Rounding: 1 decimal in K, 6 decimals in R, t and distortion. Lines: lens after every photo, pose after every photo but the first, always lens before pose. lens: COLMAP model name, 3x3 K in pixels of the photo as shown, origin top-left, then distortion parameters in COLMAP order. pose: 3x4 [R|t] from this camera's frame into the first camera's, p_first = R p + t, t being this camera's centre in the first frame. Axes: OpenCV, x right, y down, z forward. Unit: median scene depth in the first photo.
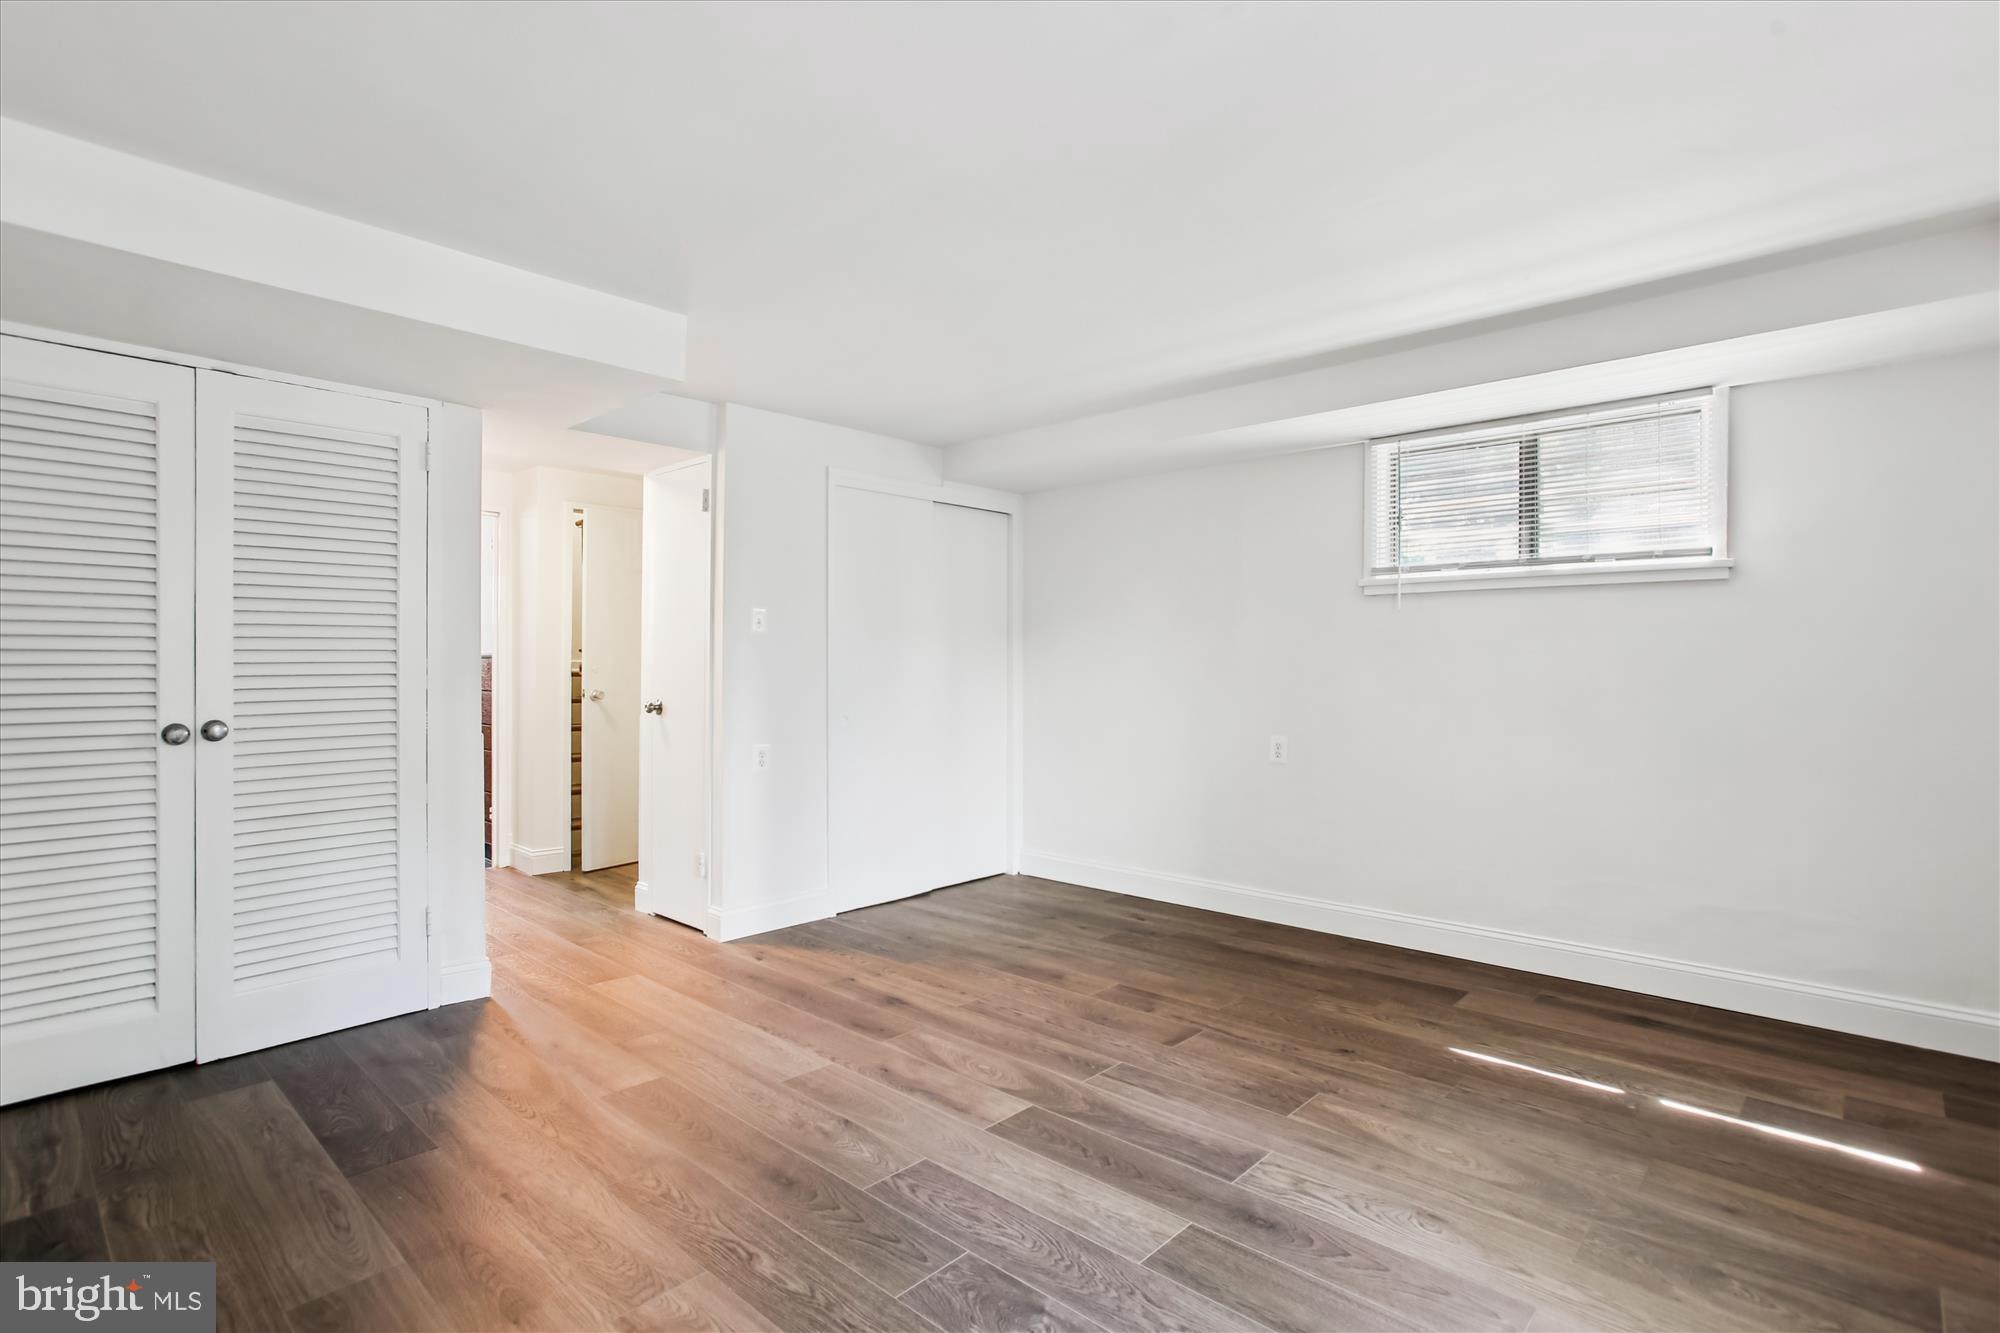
lens RADIAL K [[949.7, 0, 1000.0], [0, 949.7, 666.5], [0, 0, 1]] dist [-0.085740, 0.040489]
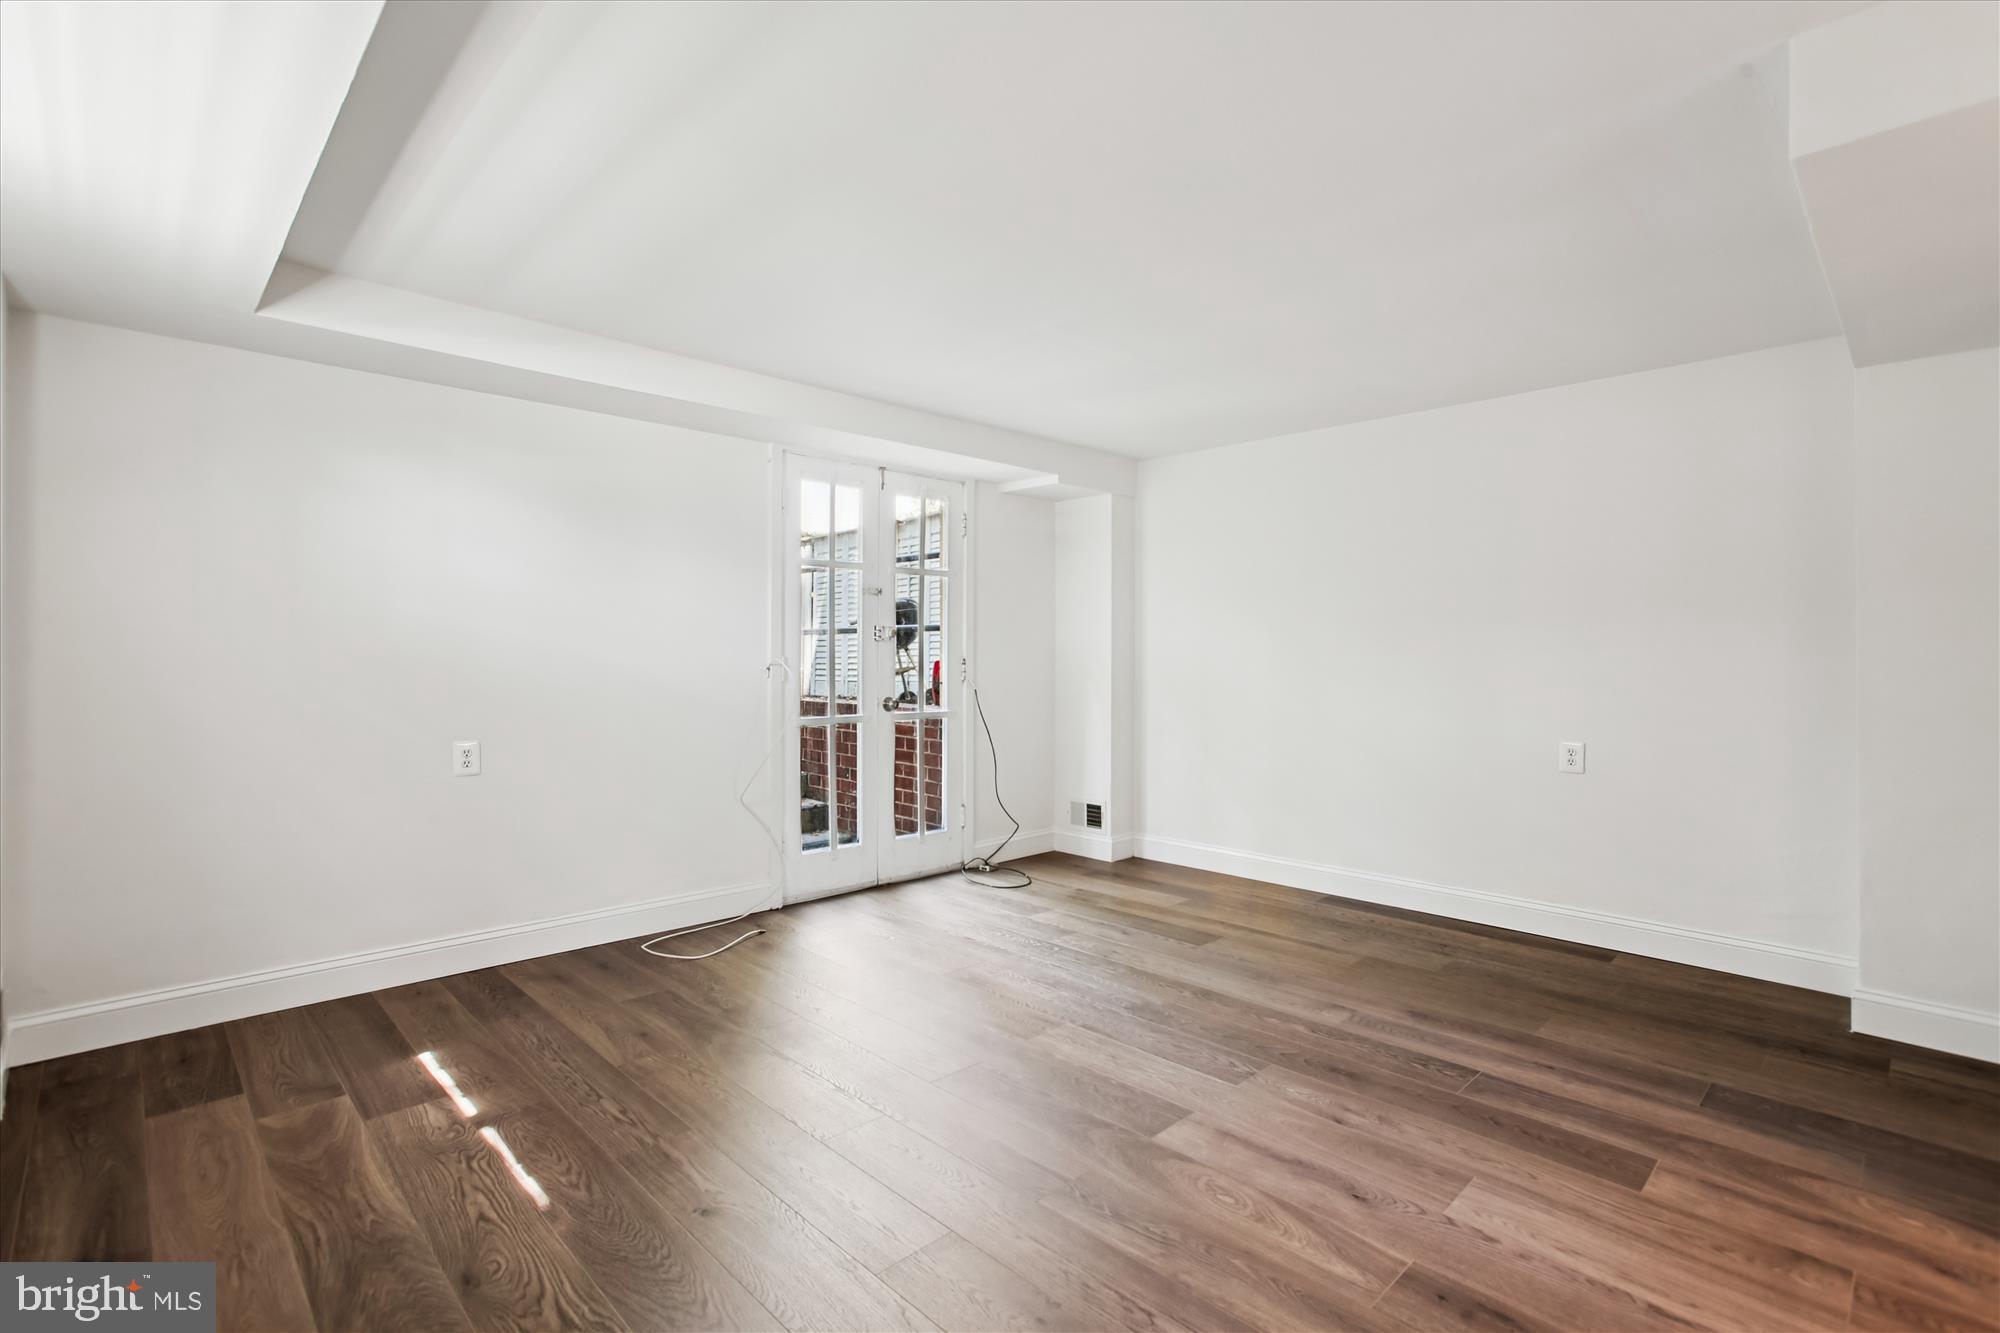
lens RADIAL K [[949.7, 0, 1000.0], [0, 949.7, 666.5], [0, 0, 1]] dist [-0.085740, 0.040489]
pose [[-0.999137, -0.001435, 0.041505, 0.144494], [-0.000946, 0.999930, 0.011814, 0.002107], [-0.041519, 0.011765, -0.999068, 1.907672]]
